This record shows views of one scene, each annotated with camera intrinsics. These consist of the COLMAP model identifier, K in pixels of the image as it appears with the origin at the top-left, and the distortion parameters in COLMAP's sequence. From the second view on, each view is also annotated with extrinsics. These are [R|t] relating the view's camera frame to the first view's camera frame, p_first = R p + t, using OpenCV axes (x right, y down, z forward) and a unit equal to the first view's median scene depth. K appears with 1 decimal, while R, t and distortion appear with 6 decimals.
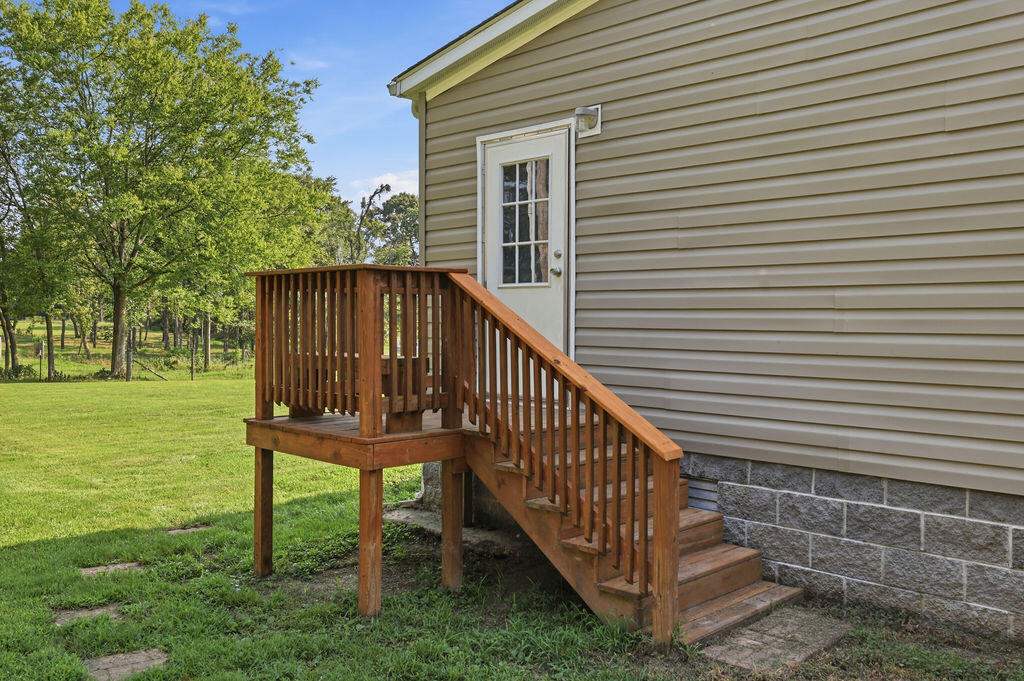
lens RADIAL K [[859.9, 0, 512.0], [0, 859.9, 340.5], [0, 0, 1]] dist [-0.047477, -0.000150]
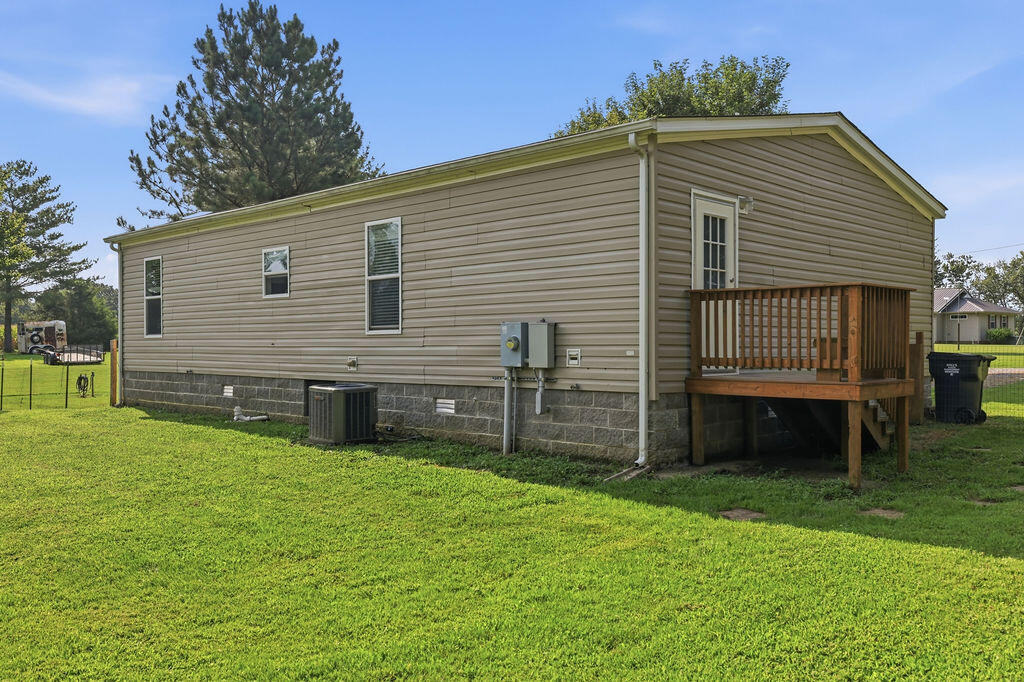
lens RADIAL K [[859.9, 0, 512.0], [0, 859.9, 341.0], [0, 0, 1]] dist [-0.047477, -0.000150]
pose [[-0.019665, -0.005788, 0.999790, -1.497822], [0.029130, 0.999555, 0.006360, -0.006981], [-0.999382, 0.029249, -0.019488, 1.389495]]
